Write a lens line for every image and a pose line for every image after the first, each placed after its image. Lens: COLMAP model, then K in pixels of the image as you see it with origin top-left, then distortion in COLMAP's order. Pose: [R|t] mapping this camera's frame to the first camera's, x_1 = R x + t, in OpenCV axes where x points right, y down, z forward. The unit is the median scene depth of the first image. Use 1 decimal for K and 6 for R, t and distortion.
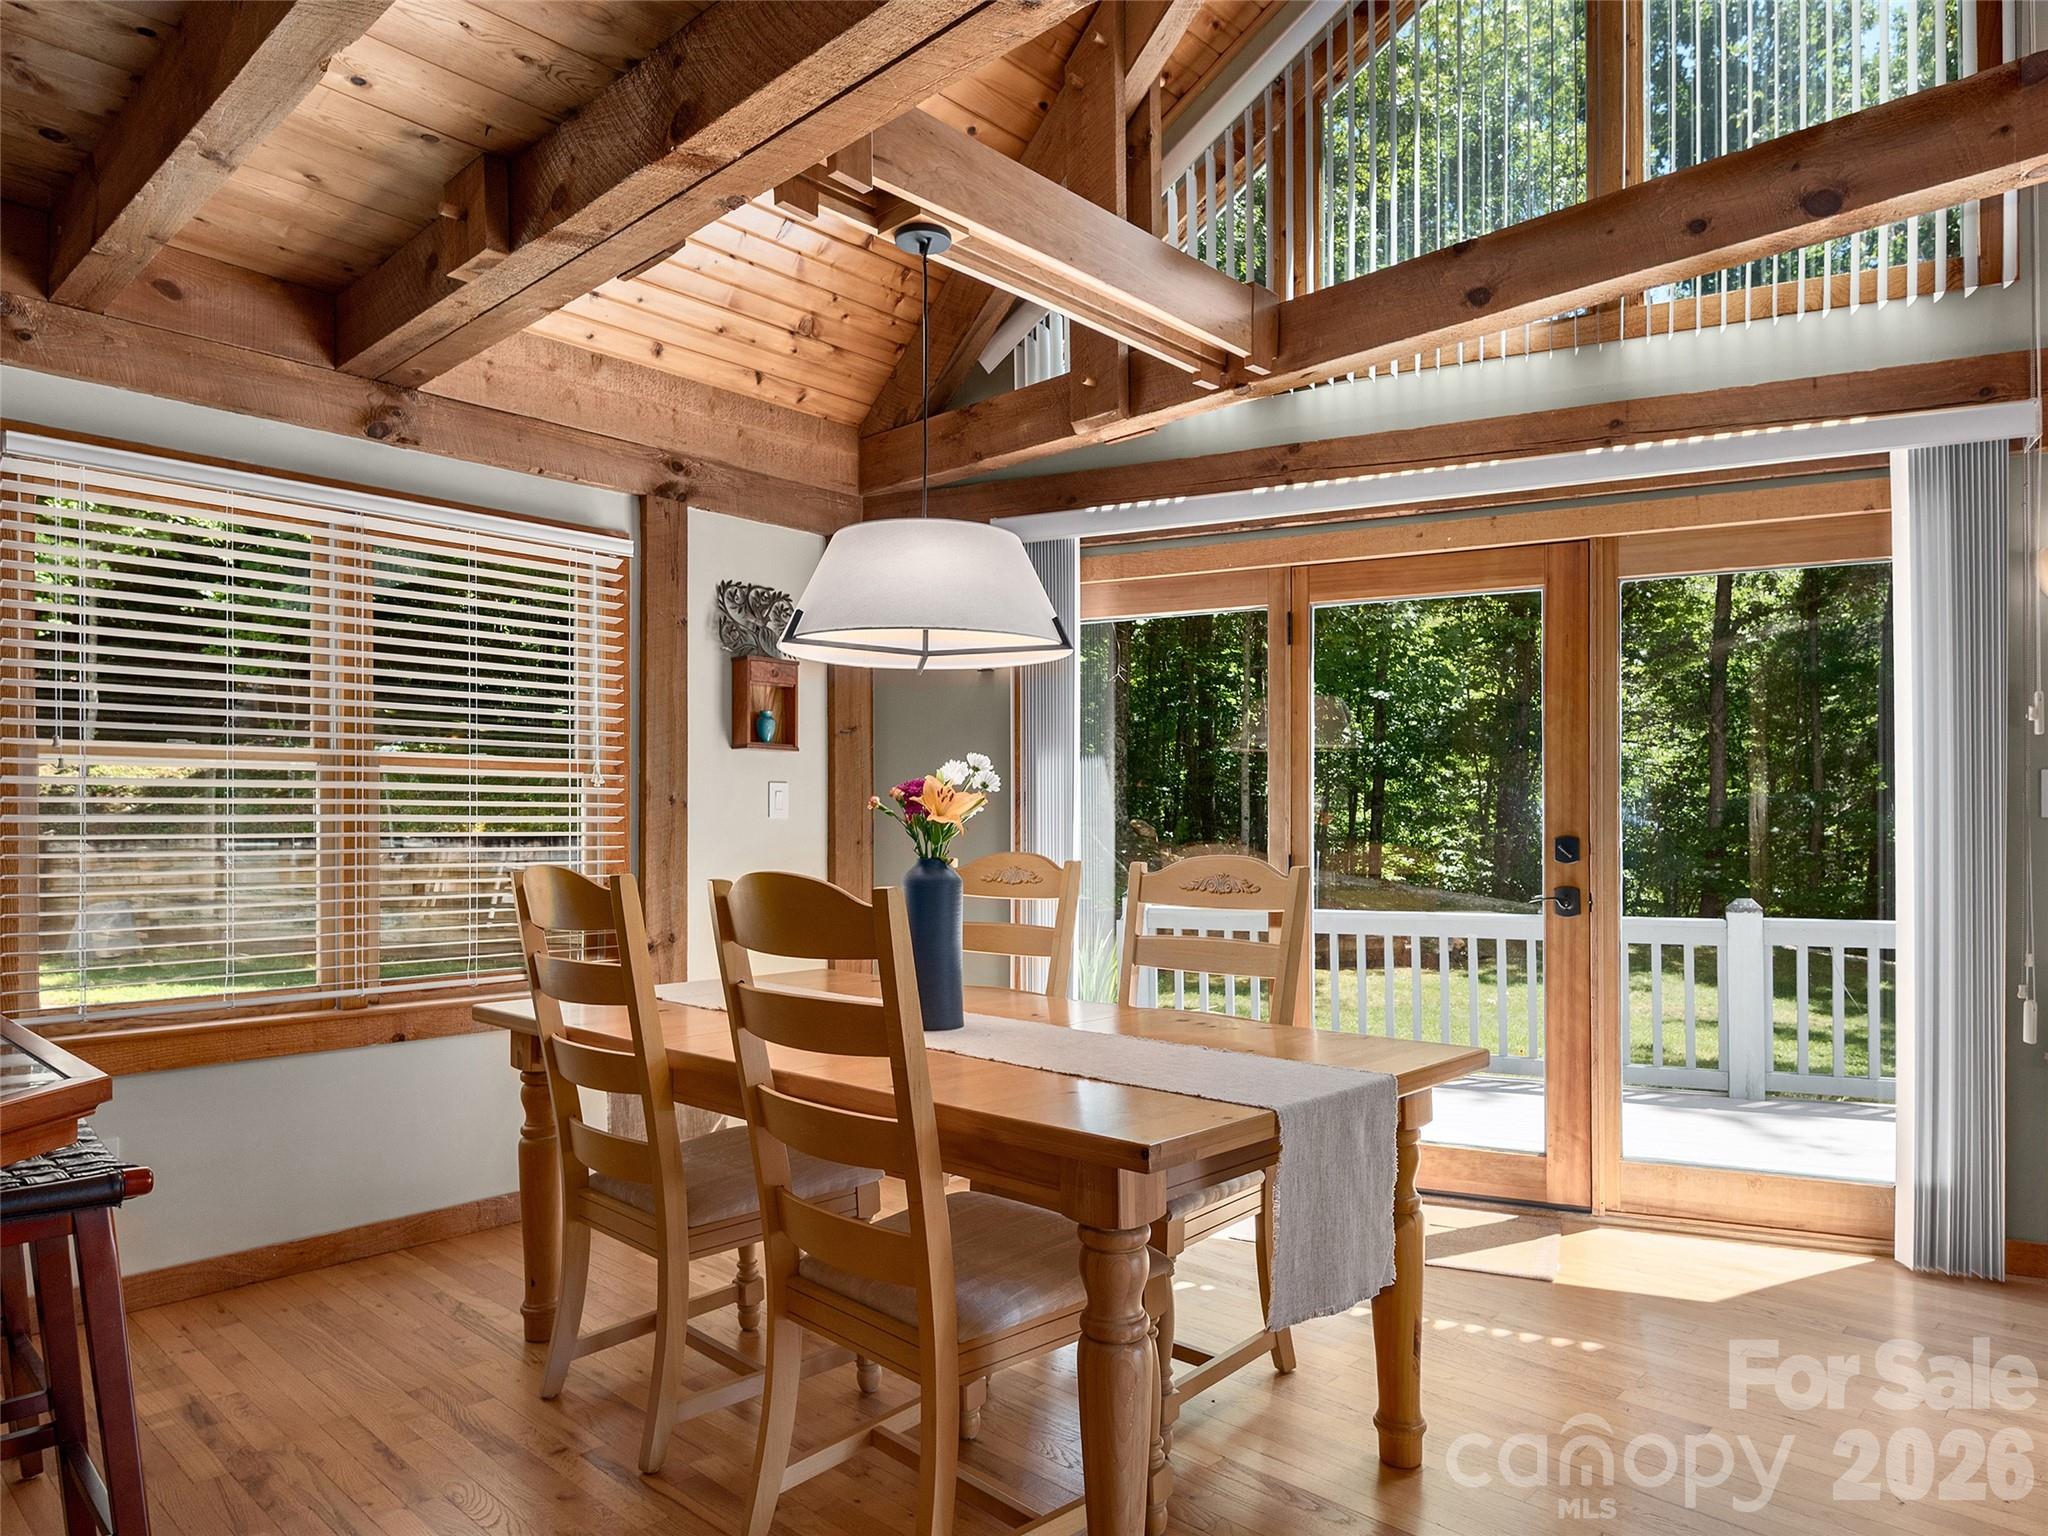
lens RADIAL K [[1283.3, 0, 1023.8], [0, 1283.3, 782.6], [0, 0, 1]] dist [0.034978, -0.018372]
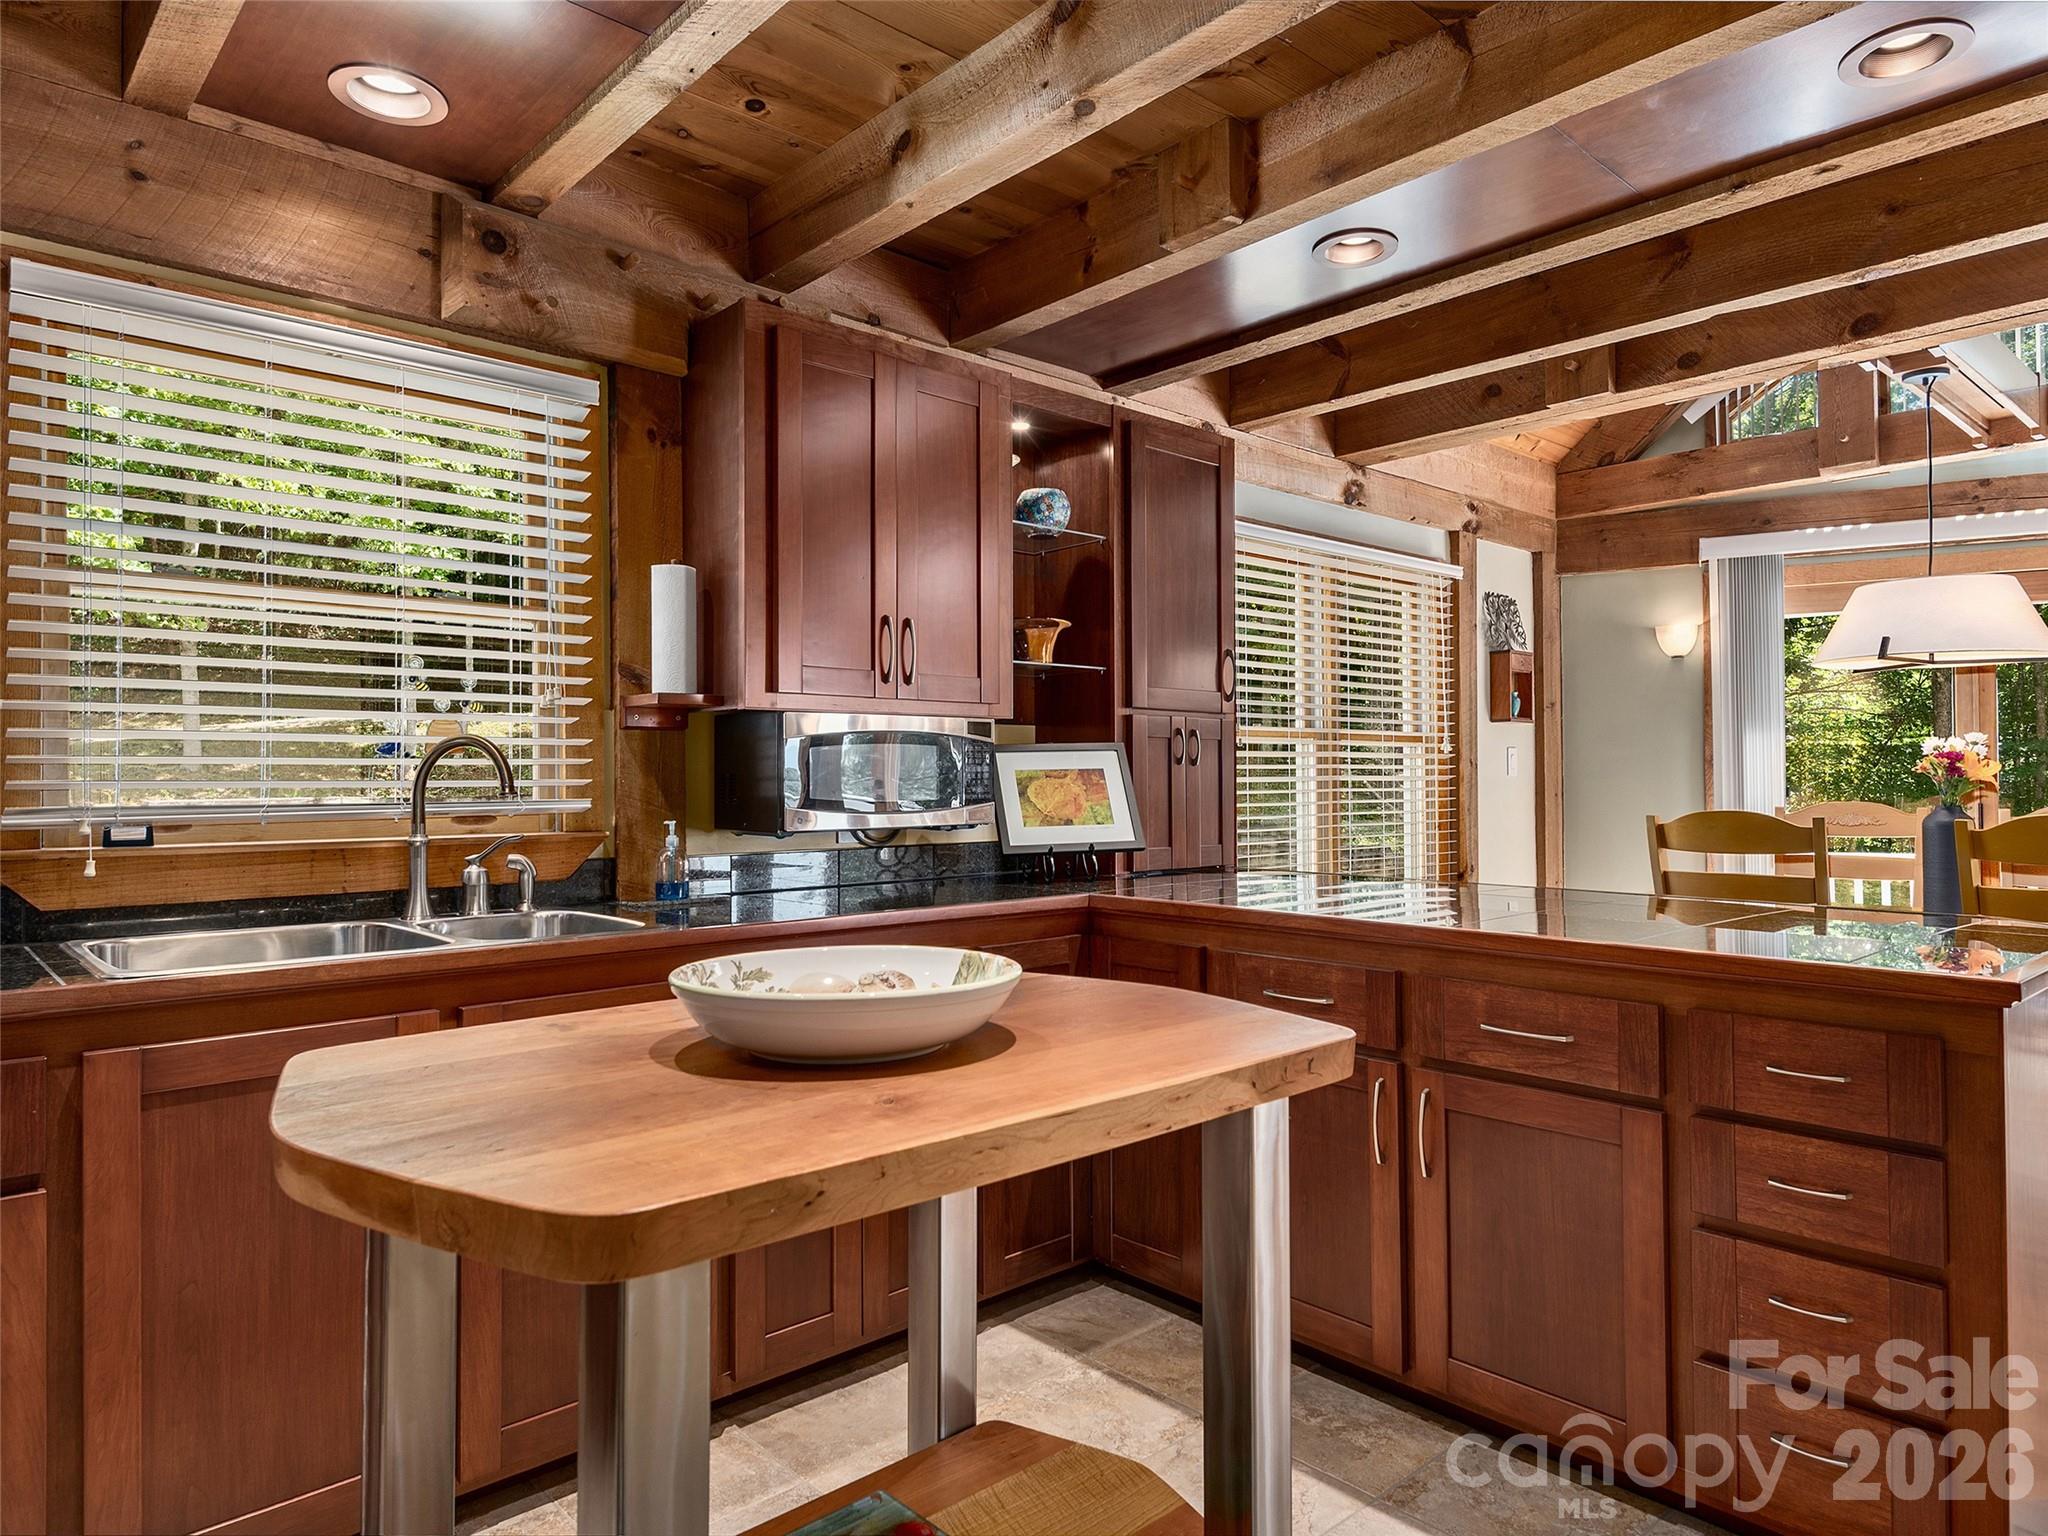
lens RADIAL K [[1283.3, 0, 1026.6], [0, 1283.3, 761.2], [0, 0, 1]] dist [0.034978, -0.018372]
pose [[0.997440, -0.007699, -0.071092, -0.628349], [0.009221, 0.999735, 0.021097, -0.018720], [0.070910, -0.021698, 0.997247, -0.347584]]
